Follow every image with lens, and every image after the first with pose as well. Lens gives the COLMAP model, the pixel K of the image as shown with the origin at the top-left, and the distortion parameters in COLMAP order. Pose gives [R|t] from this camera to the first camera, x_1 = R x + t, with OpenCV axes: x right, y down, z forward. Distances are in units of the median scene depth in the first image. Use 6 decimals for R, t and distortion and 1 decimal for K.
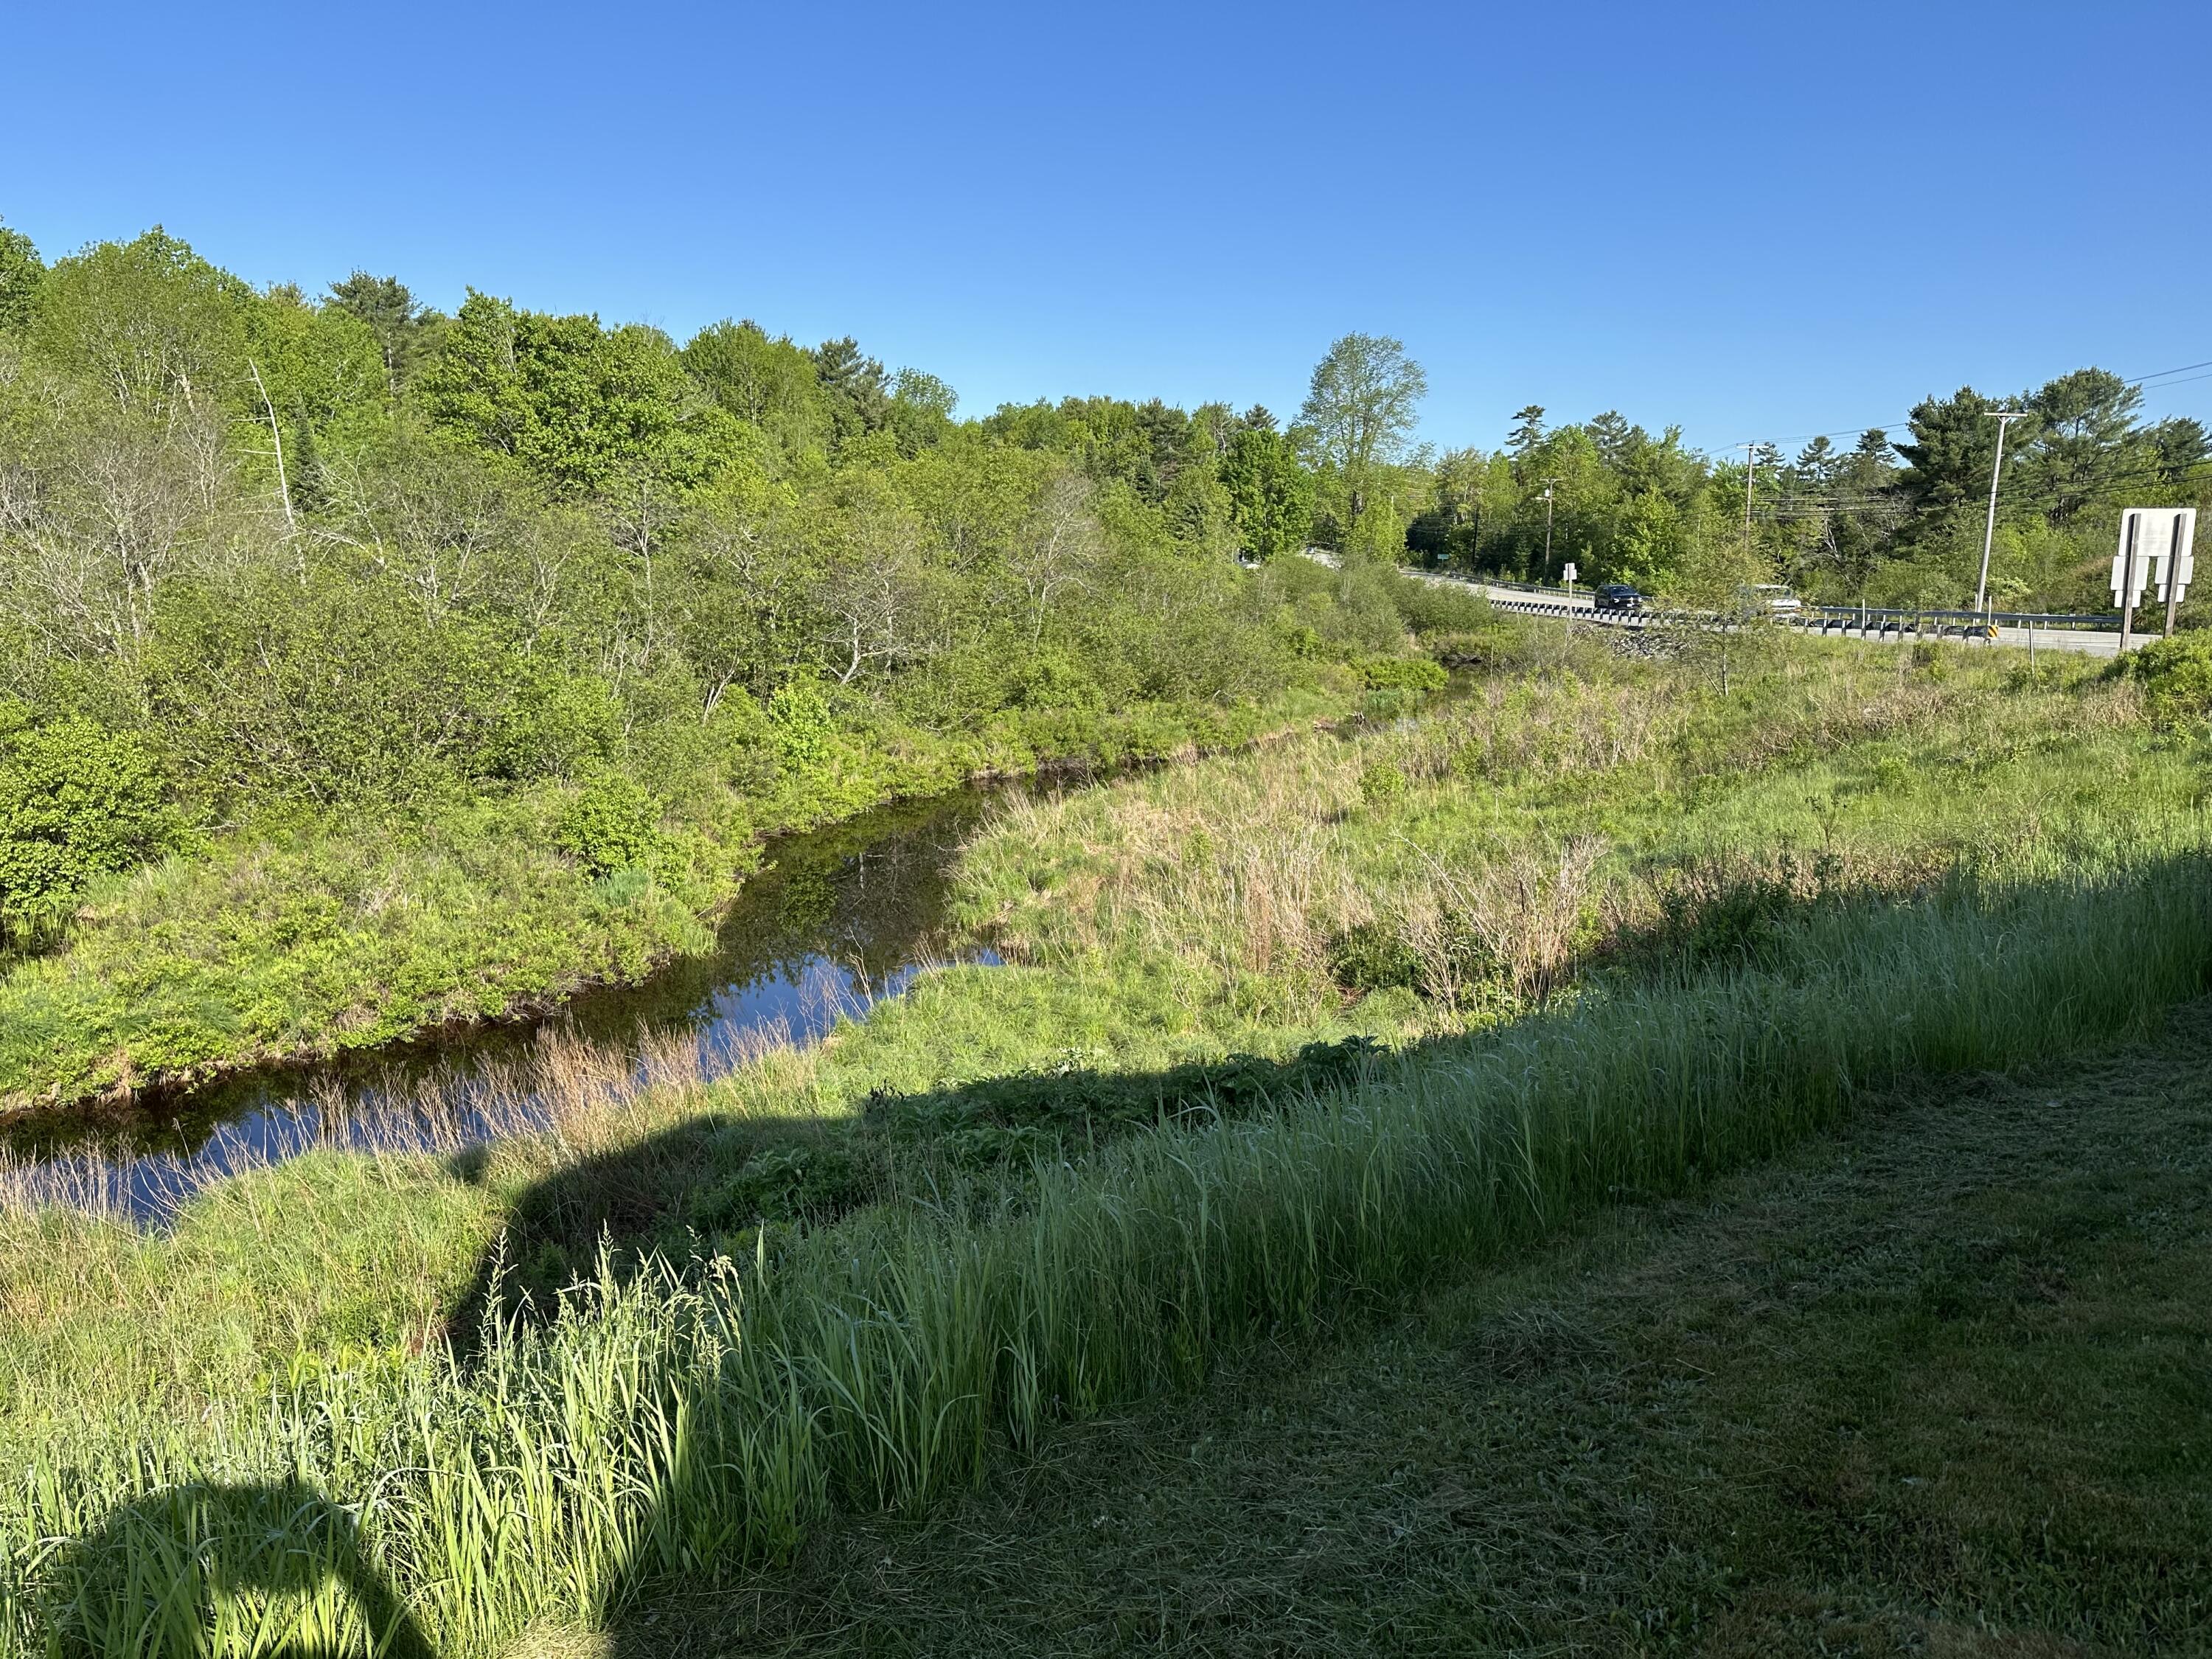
lens RADIAL K [[1566.2, 0, 1106.2], [0, 1566.2, 830.1], [0, 0, 1]] dist [0.065573, -0.086533]
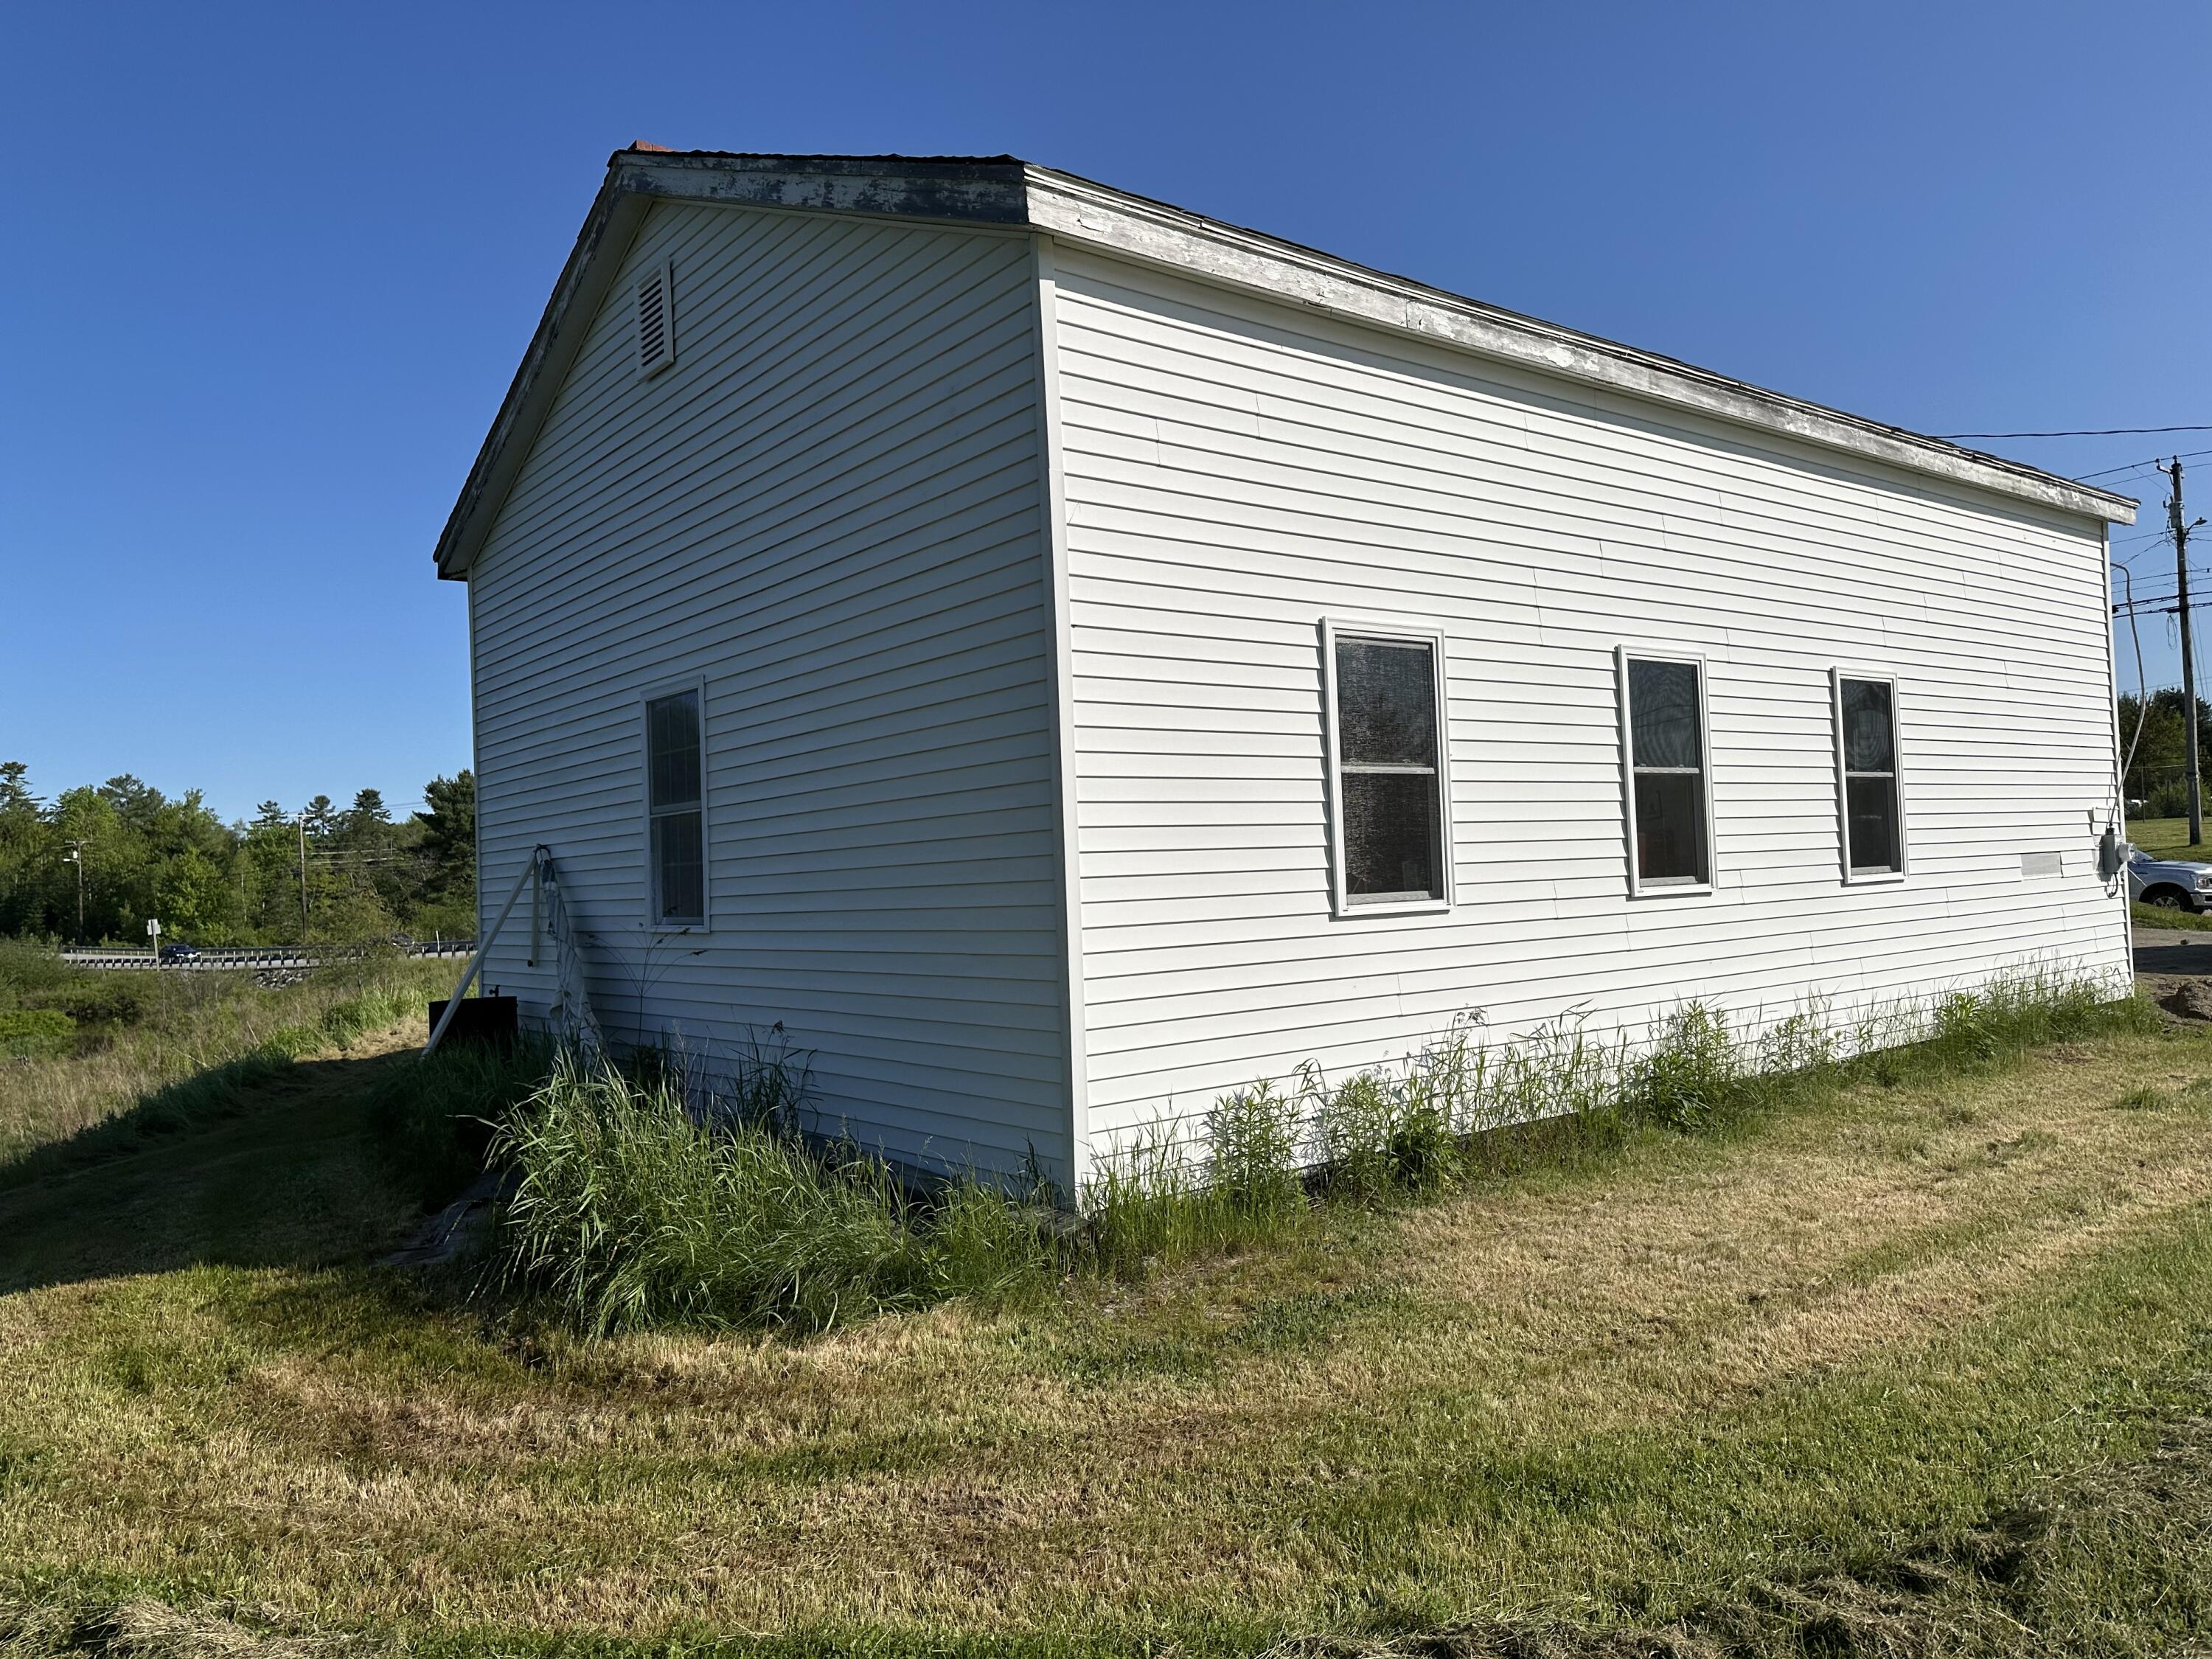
lens RADIAL K [[1566.2, 0, 1105.7], [0, 1566.2, 829.0], [0, 0, 1]] dist [0.065573, -0.086533]
pose [[0.635284, -0.010433, 0.772208, -0.087915], [0.177929, 0.974986, -0.133206, 0.022477], [-0.751502, 0.222022, 0.621249, -0.130259]]
